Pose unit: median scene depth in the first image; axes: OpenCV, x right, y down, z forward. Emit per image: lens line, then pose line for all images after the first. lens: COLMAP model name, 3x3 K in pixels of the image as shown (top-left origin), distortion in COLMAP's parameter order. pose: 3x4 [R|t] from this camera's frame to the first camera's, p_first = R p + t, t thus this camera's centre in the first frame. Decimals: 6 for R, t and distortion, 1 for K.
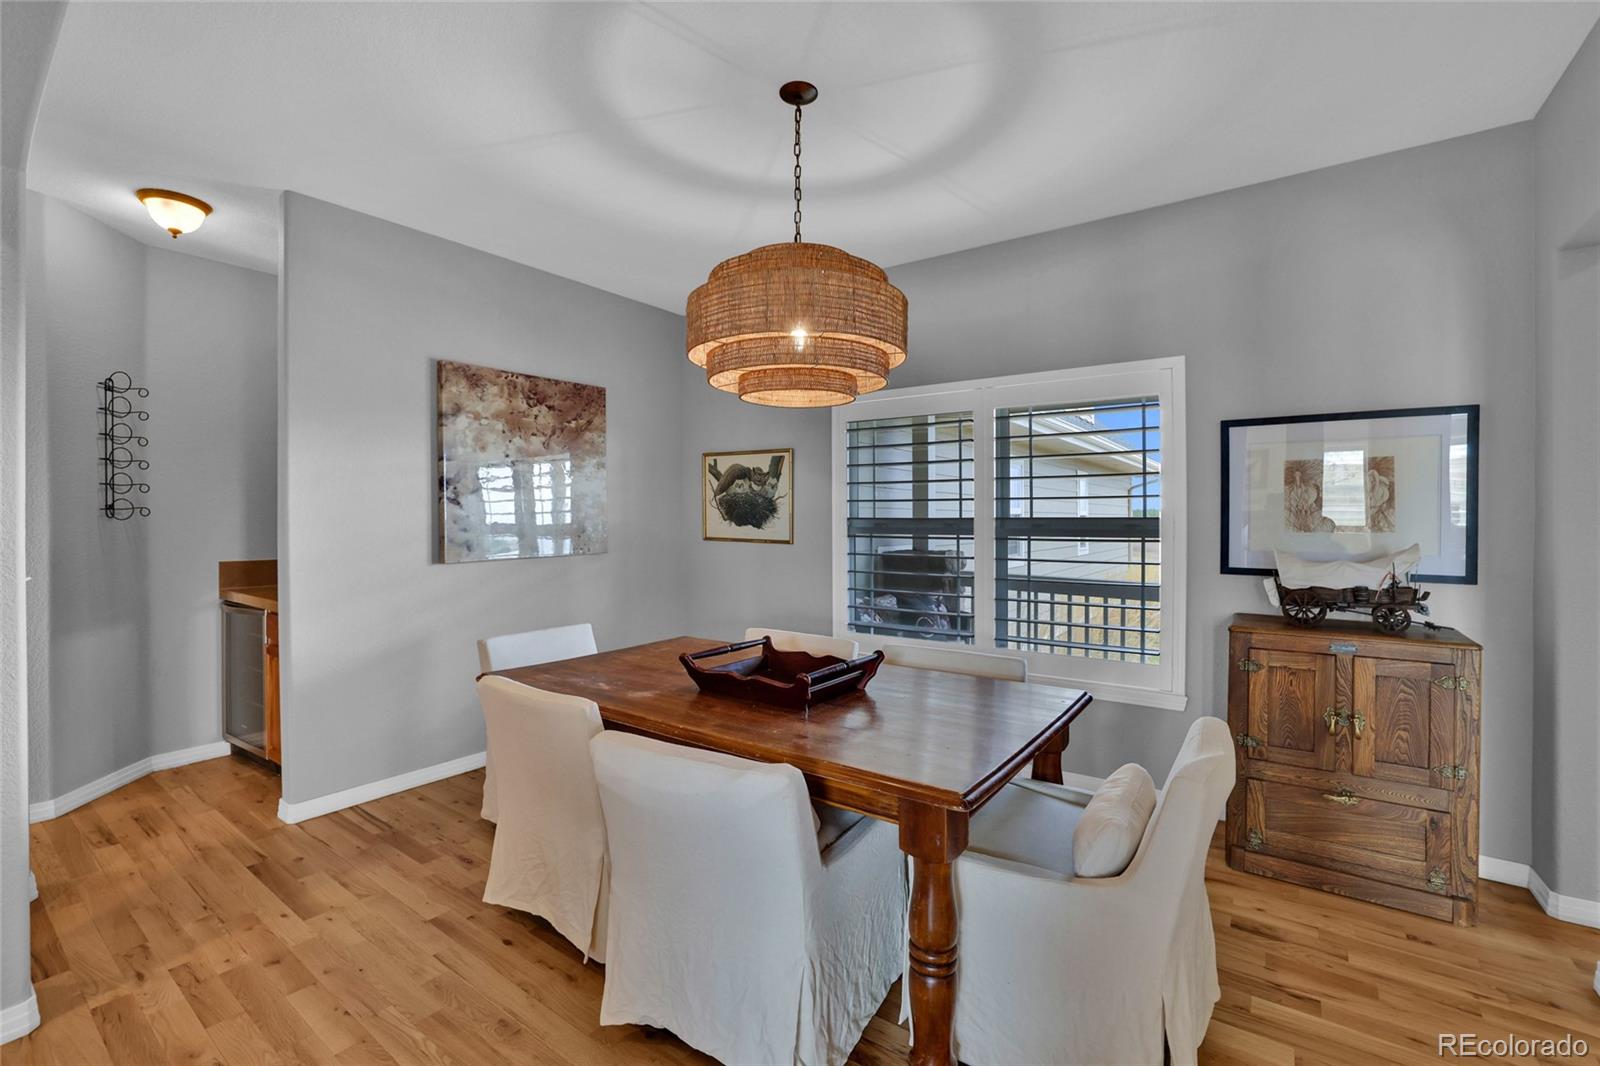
lens RADIAL K [[675.6, 0, 801.9], [0, 675.6, 514.7], [0, 0, 1]] dist [-0.040166, 0.011631]
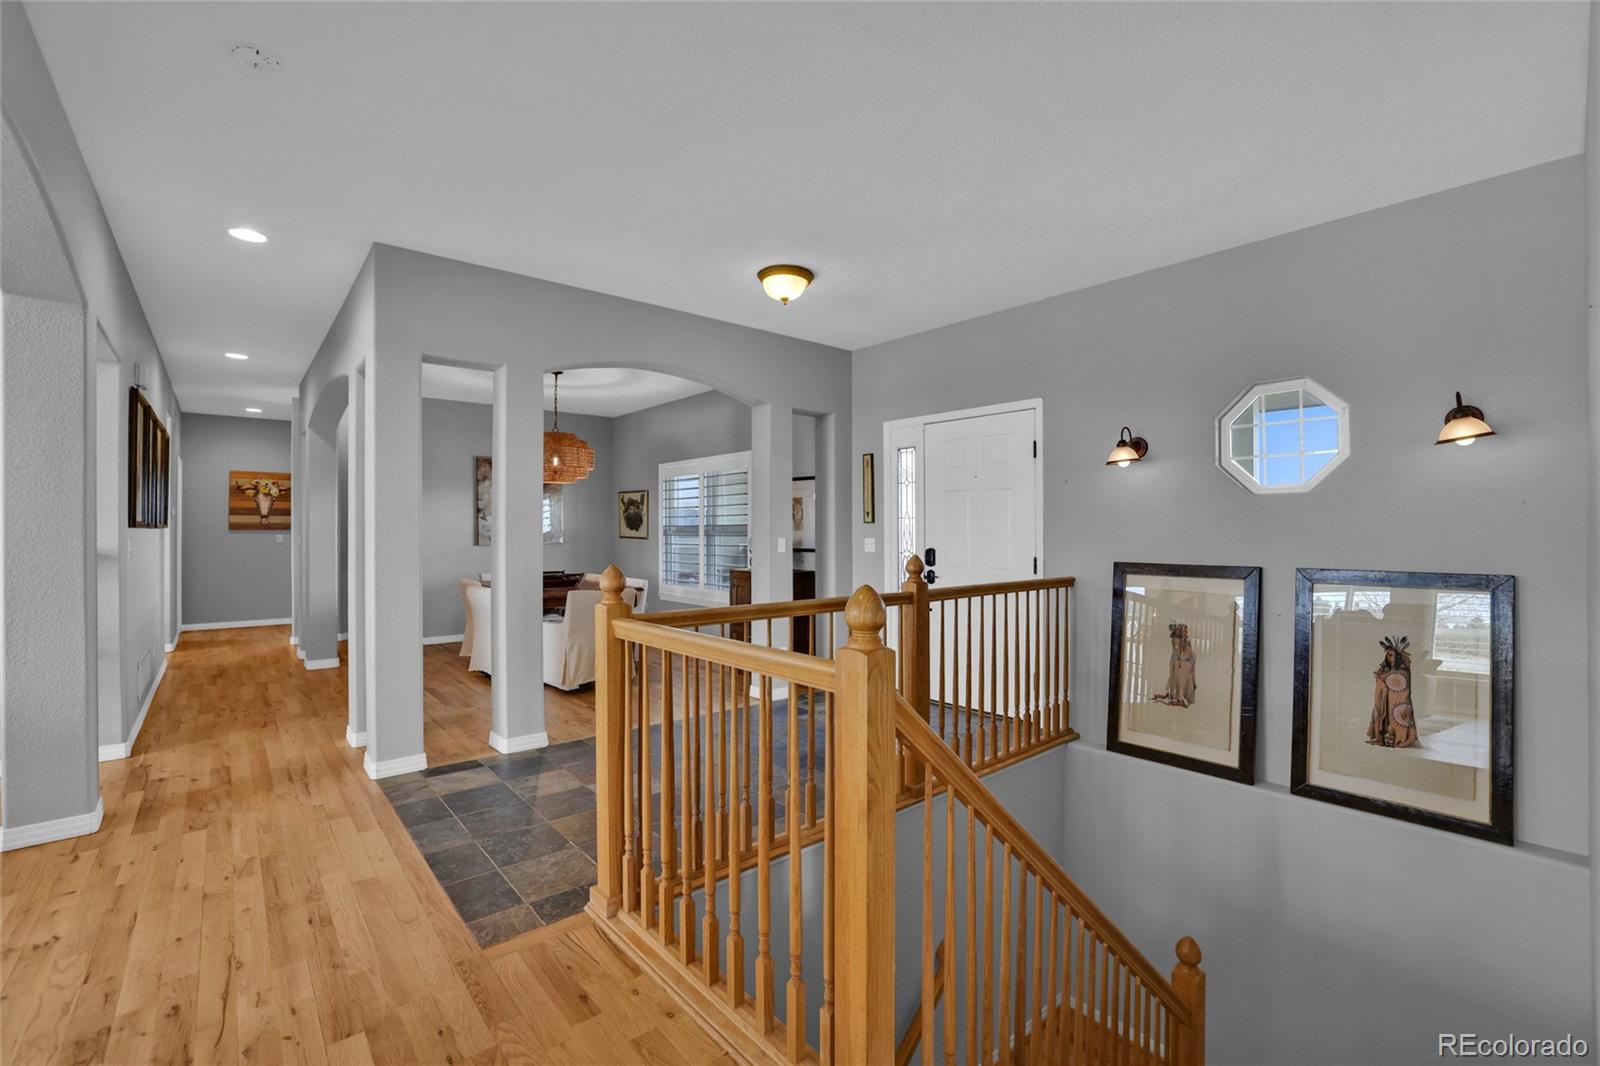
lens RADIAL K [[699.7, 0, 785.3], [0, 699.7, 525.0], [0, 0, 1]] dist [-0.048206, 0.016797]
pose [[0.972361, 0.000427, -0.233480, 0.930016], [-0.000416, 1.000000, 0.000097, 0.001982], [0.233480, 0.000003, 0.972362, -0.954980]]
